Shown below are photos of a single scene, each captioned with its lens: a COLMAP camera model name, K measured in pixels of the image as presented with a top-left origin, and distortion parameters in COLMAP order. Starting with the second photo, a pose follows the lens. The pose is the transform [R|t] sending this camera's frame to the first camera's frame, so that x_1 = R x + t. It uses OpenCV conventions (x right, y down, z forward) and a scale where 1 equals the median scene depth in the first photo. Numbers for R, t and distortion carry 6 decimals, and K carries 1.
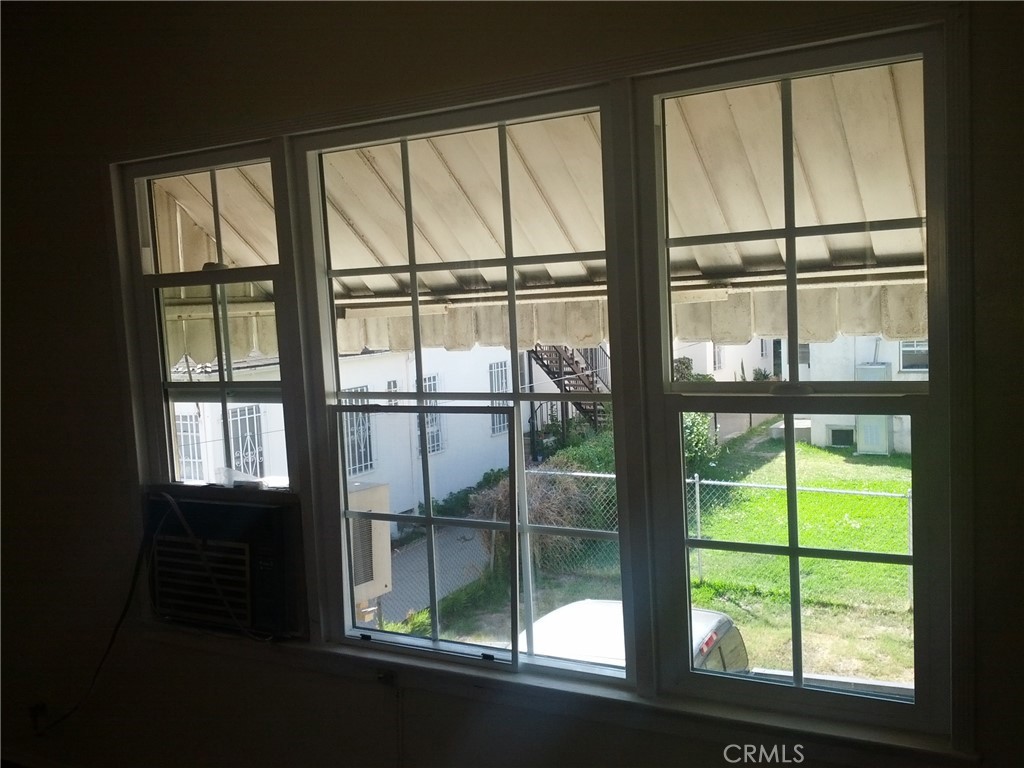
lens RADIAL K [[1014.1, 0, 490.3], [0, 1014.1, 384.7], [0, 0, 1]] dist [0.170611, -0.599652]
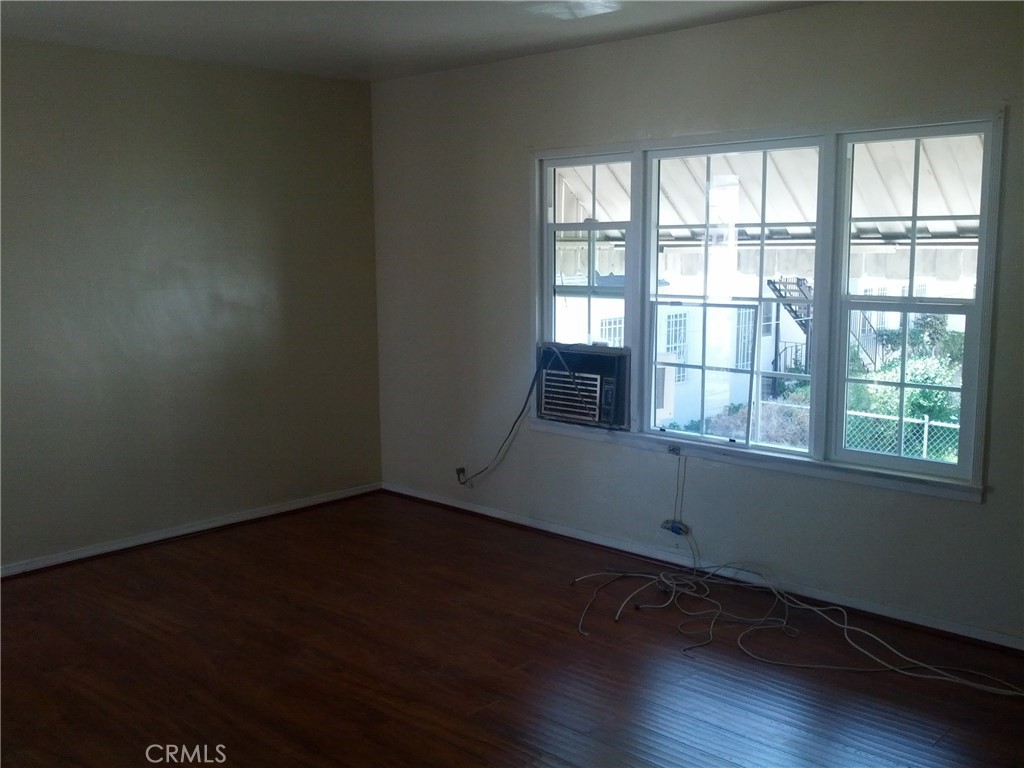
lens RADIAL K [[1014.1, 0, 490.3], [0, 1014.1, 384.7], [0, 0, 1]] dist [0.170611, -0.599652]
pose [[0.970345, 0.079520, -0.228270, -0.011281], [-0.066167, 0.995651, 0.065576, 0.064508], [0.232492, -0.048528, 0.971387, -0.777716]]
